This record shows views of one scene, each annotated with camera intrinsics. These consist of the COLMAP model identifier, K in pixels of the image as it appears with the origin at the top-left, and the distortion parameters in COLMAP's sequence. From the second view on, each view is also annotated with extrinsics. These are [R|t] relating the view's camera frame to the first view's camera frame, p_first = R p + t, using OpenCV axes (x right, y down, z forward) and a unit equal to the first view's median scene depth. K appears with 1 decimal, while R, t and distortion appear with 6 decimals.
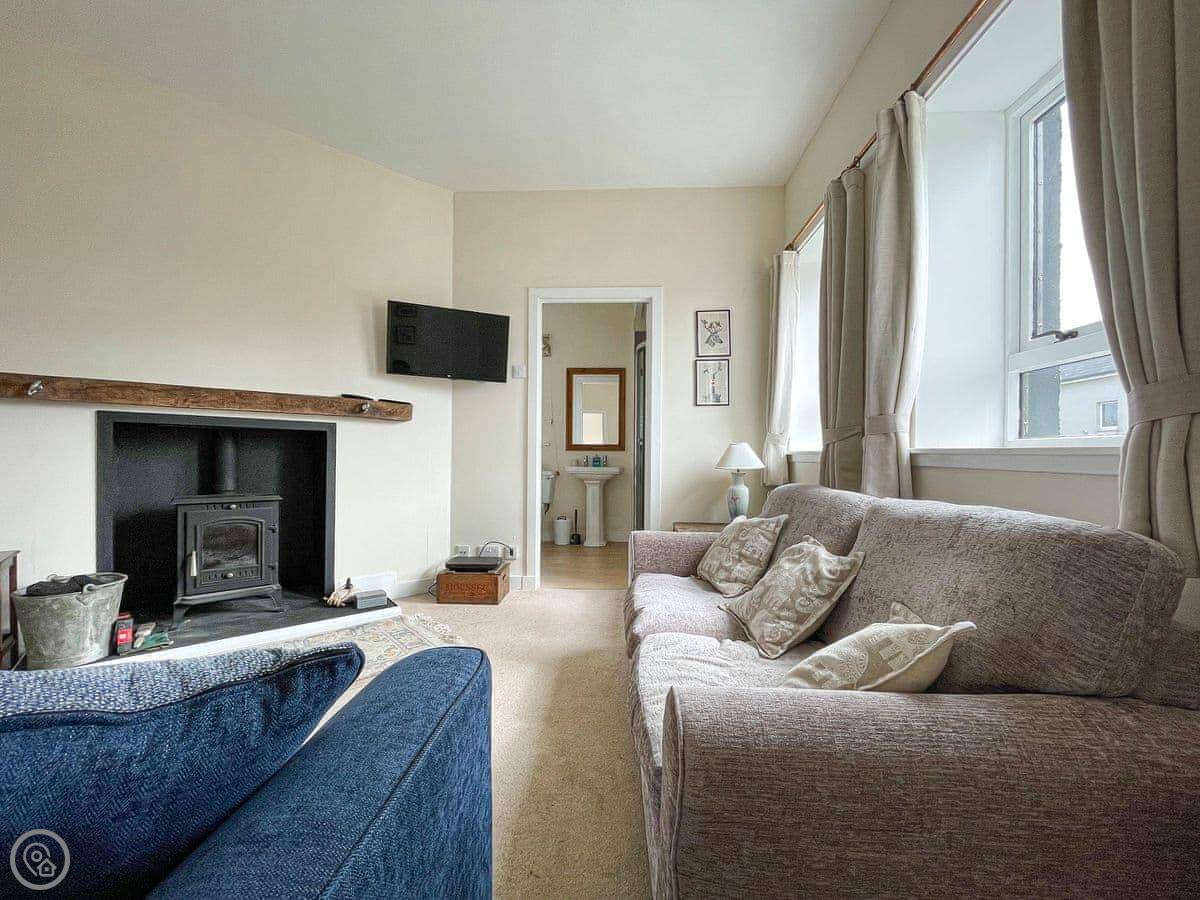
lens RADIAL K [[479.7, 0, 604.9], [0, 479.7, 457.8], [0, 0, 1]] dist [-0.007731, 0.000687]
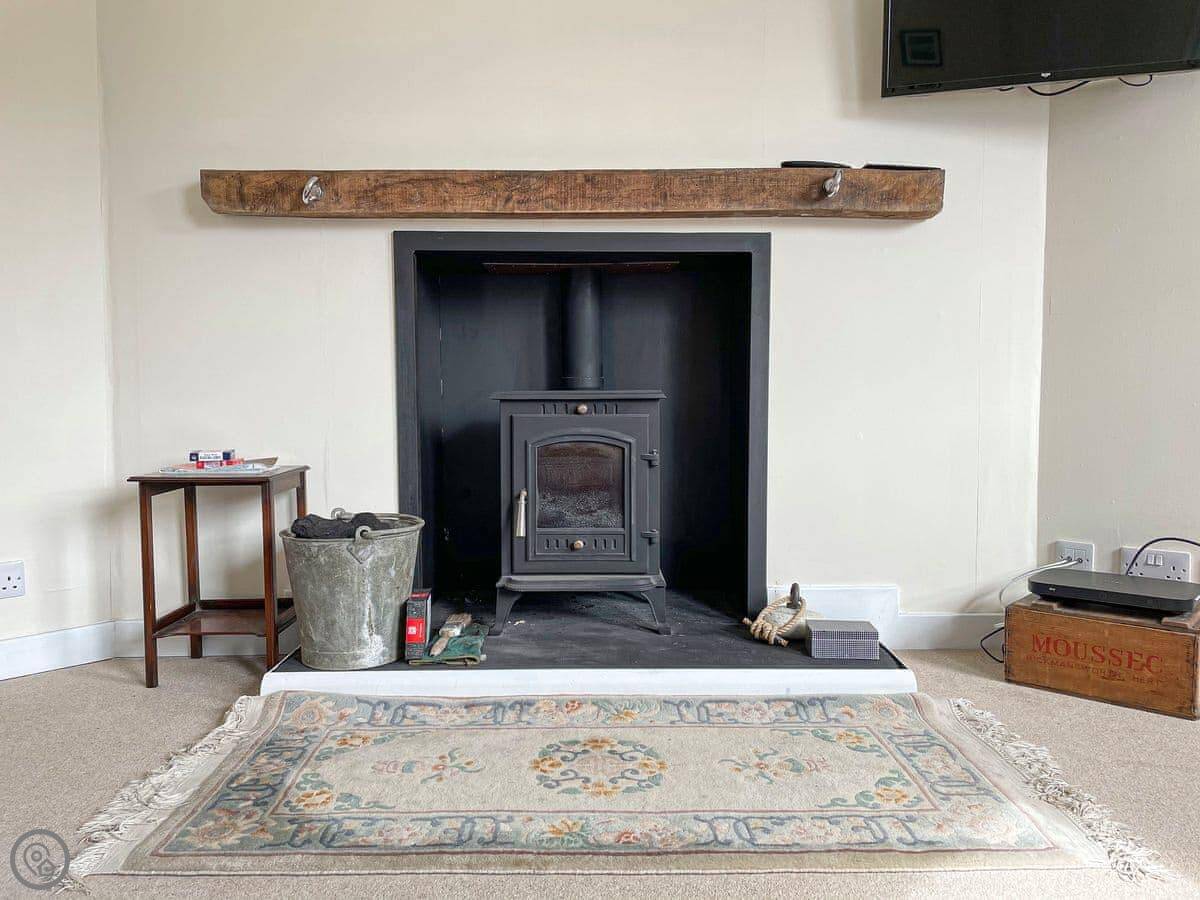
lens RADIAL K [[899.8, 0, 600.8], [0, 899.8, 443.8], [0, 0, 1]] dist [0.048309, -0.046999]
pose [[0.752092, 0.022823, -0.658663, -0.127203], [0.009614, 0.998914, 0.045591, 0.083306], [0.658988, -0.040621, 0.751056, 0.265800]]
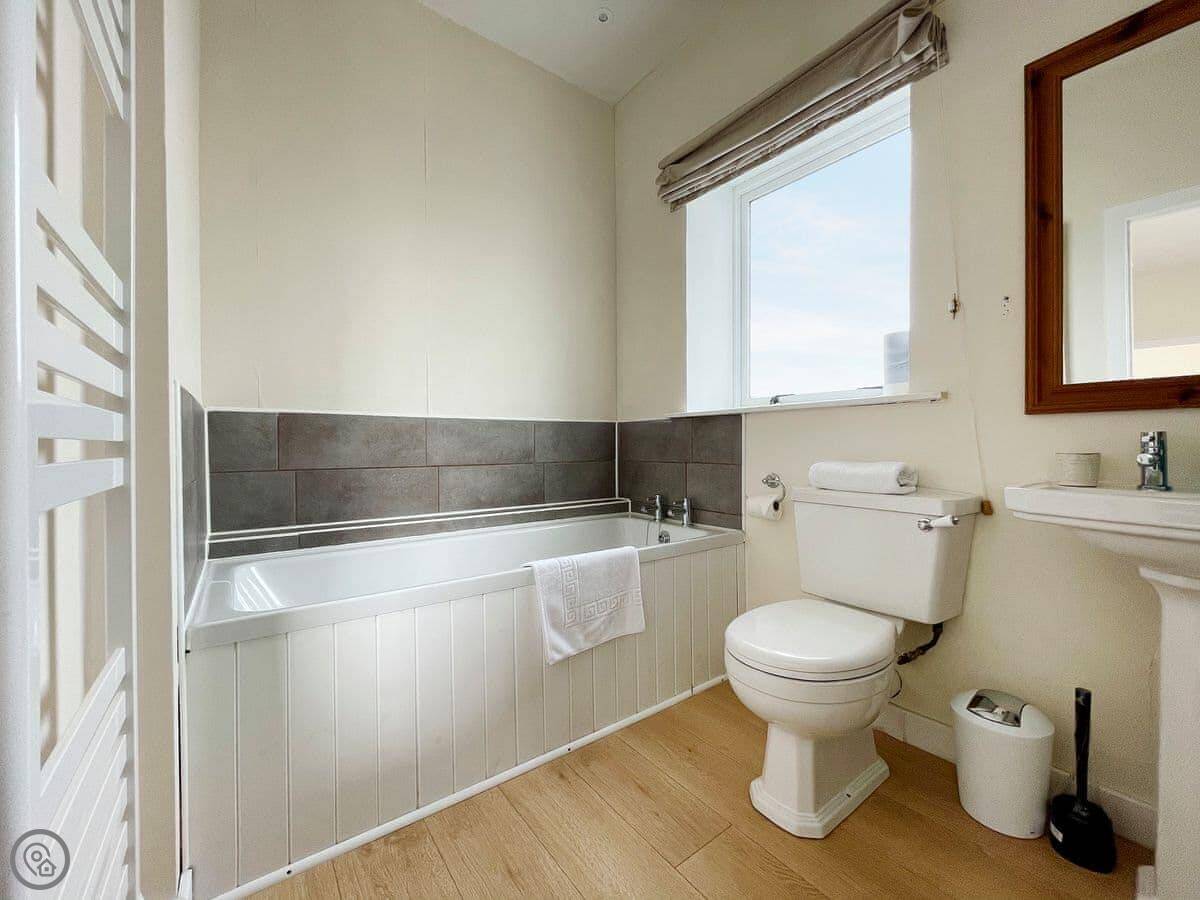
lens RADIAL K [[479.7, 0, 599.7], [0, 479.7, 441.5], [0, 0, 1]] dist [-0.007731, 0.000687]
pose [[0.638856, -0.003089, -0.769320, -0.066606], [0.004903, 0.999988, 0.000056, -0.005112], [0.769311, -0.003808, 0.638863, 1.344767]]
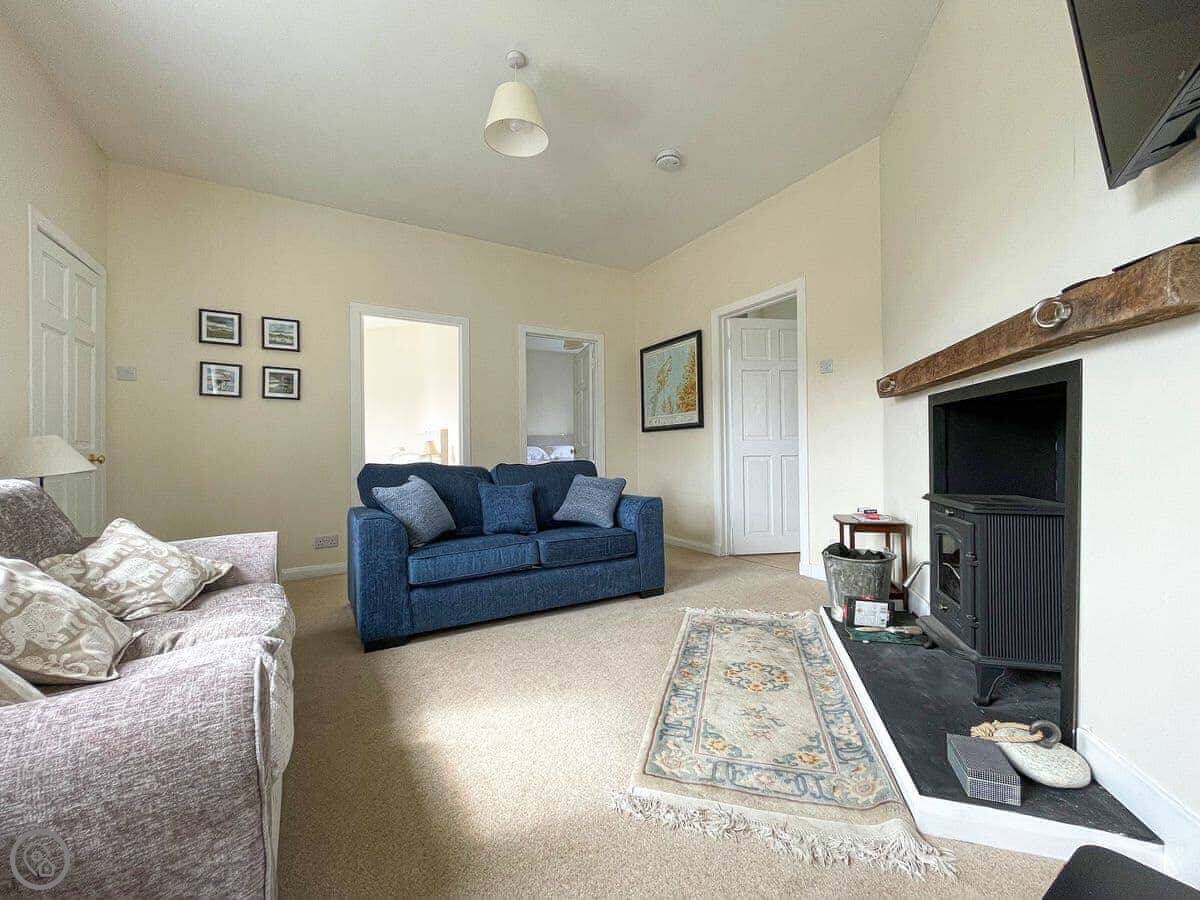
lens RADIAL K [[479.7, 0, 599.0], [0, 479.7, 446.9], [0, 0, 1]] dist [-0.007731, 0.000687]
pose [[-0.832536, -0.003709, -0.553958, 0.033944], [-0.000086, 0.999978, -0.006567, 0.008954], [0.553970, -0.005420, -0.832519, 1.126658]]
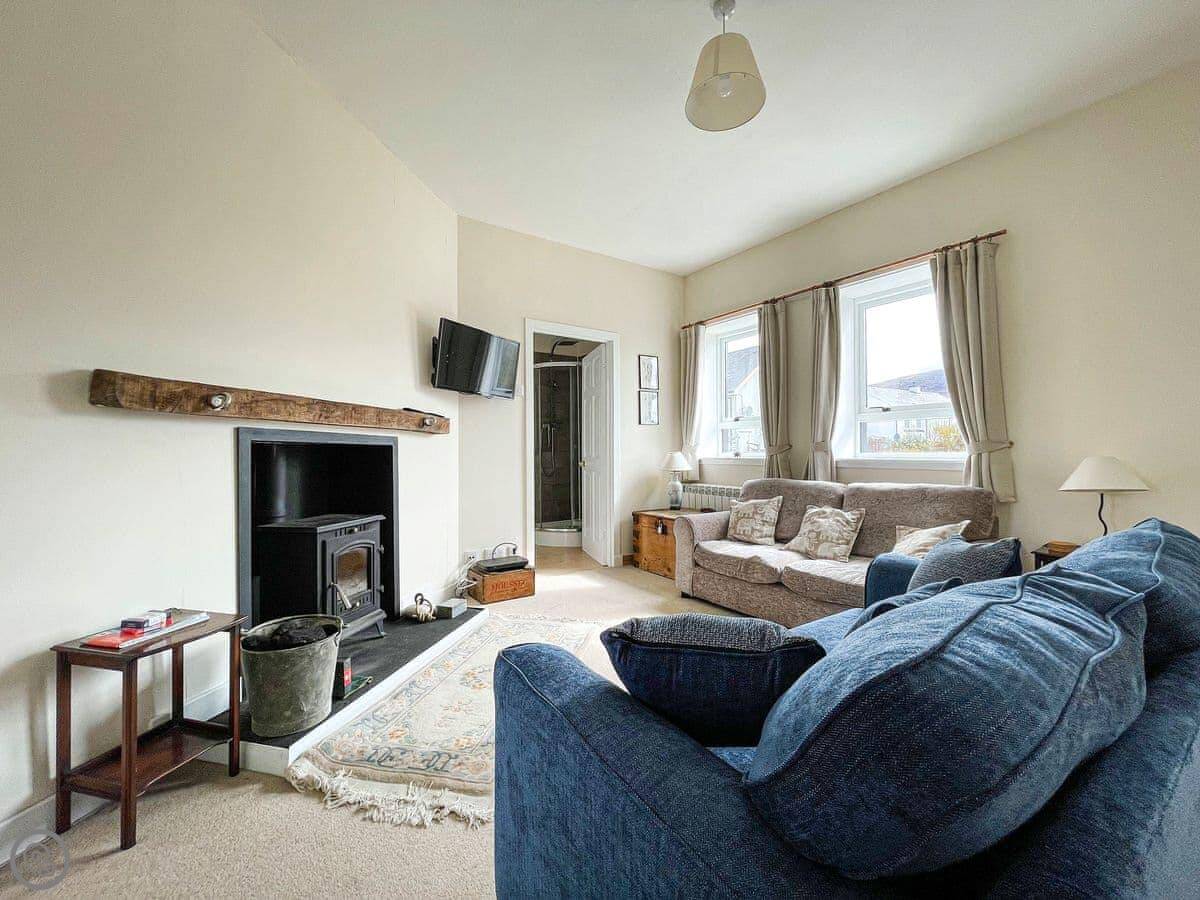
lens RADIAL K [[479.7, 0, 601.2], [0, 479.7, 444.5], [0, 0, 1]] dist [-0.007731, 0.000687]
pose [[0.805839, -0.002184, 0.592131, -0.814517], [0.013610, 0.999797, -0.014834, -0.037369], [-0.591979, 0.020013, 0.805705, -0.029783]]
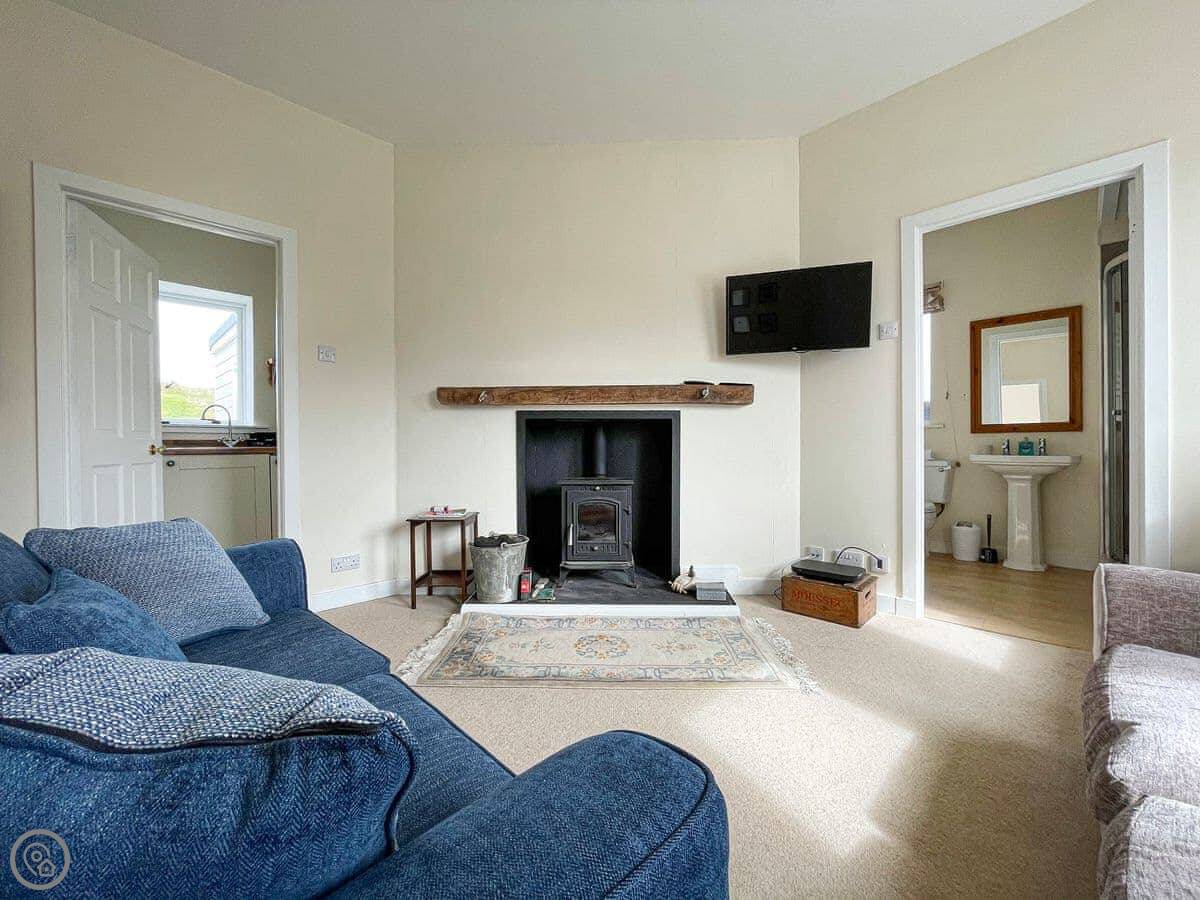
lens RADIAL K [[479.7, 0, 601.4], [0, 479.7, 447.7], [0, 0, 1]] dist [-0.007731, 0.000687]
pose [[0.731760, -0.010599, -0.681480, 0.006851], [0.009801, 0.999939, -0.005027, 0.009656], [0.681492, -0.003001, 0.731820, 0.146138]]
